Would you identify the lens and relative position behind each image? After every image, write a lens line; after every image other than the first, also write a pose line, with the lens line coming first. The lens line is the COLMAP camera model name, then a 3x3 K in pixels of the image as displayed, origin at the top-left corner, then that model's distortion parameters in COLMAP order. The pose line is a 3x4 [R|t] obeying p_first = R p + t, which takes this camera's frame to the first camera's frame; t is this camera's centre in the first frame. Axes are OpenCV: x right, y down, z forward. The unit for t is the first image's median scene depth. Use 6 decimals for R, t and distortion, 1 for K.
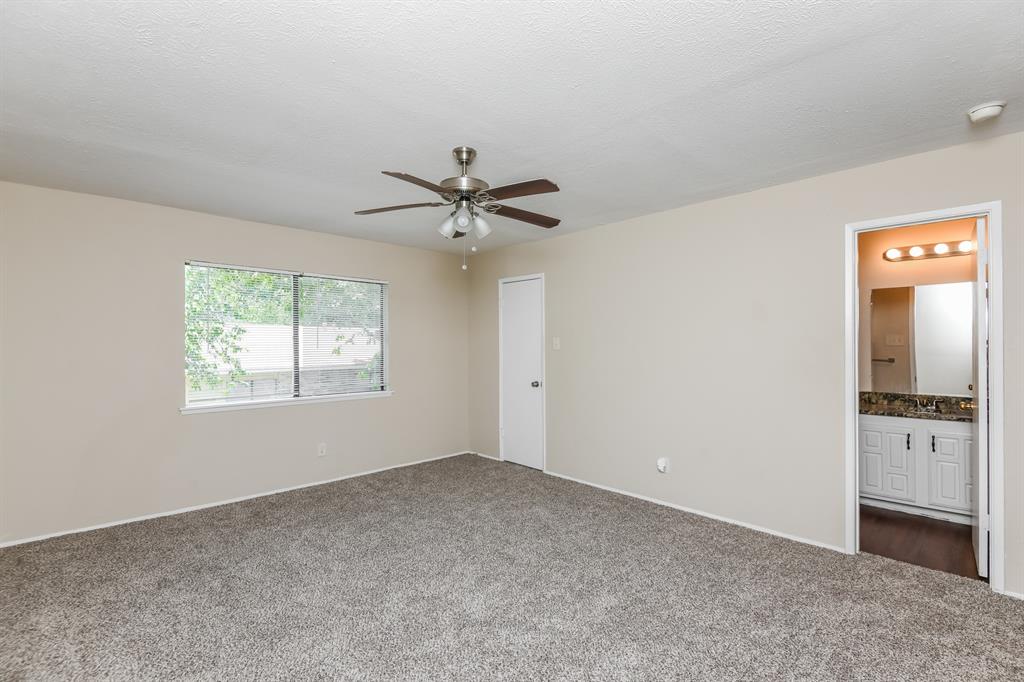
lens RADIAL K [[466.7, 0, 513.9], [0, 466.7, 343.3], [0, 0, 1]] dist [-0.003627, -0.000559]
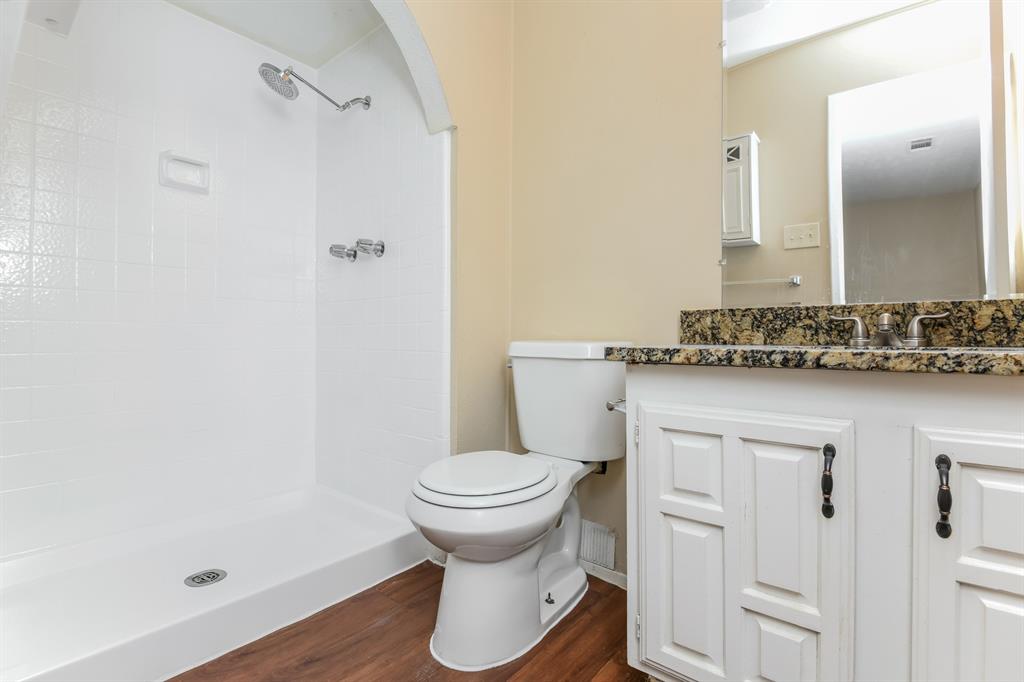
lens RADIAL K [[466.7, 0, 510.0], [0, 466.7, 338.3], [0, 0, 1]] dist [-0.003627, -0.000559]
pose [[0.994605, 0.006121, 0.103552, 0.617382], [-0.005222, 0.999946, -0.008955, 0.133777], [-0.103601, 0.008366, 0.994584, 0.727736]]
